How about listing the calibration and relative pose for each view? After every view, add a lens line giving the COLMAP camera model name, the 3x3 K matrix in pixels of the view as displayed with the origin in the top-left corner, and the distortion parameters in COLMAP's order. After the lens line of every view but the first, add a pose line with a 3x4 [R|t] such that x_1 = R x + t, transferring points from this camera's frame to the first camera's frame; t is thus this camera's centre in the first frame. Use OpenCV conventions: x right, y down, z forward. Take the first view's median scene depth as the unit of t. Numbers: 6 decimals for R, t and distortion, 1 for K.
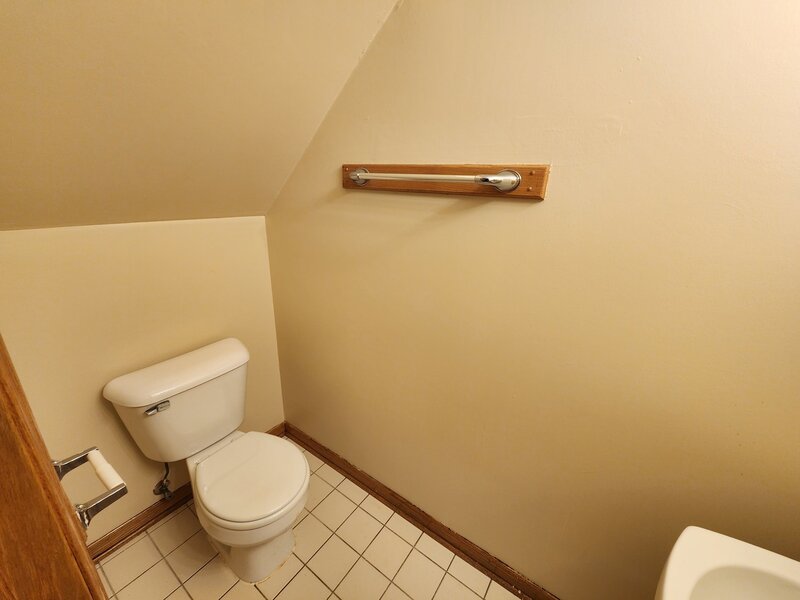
lens RADIAL K [[326.9, 0, 399.5], [0, 326.9, 298.4], [0, 0, 1]] dist [0.003001, -0.000307]
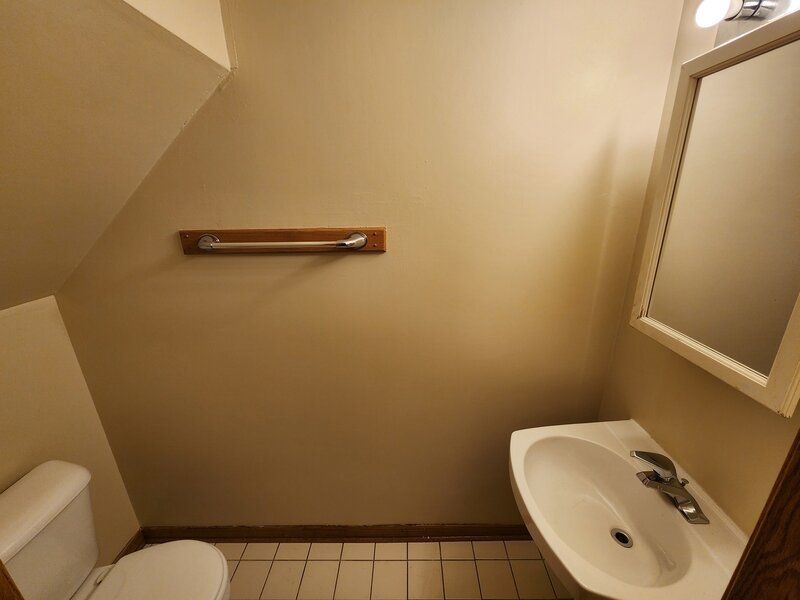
lens RADIAL K [[326.9, 0, 402.7], [0, 326.9, 300.3], [0, 0, 1]] dist [0.003001, -0.000307]
pose [[0.824094, -0.231181, 0.517131, -0.172731], [0.231117, 0.970709, 0.065645, -0.127692], [-0.517160, 0.065420, 0.853385, -0.118959]]
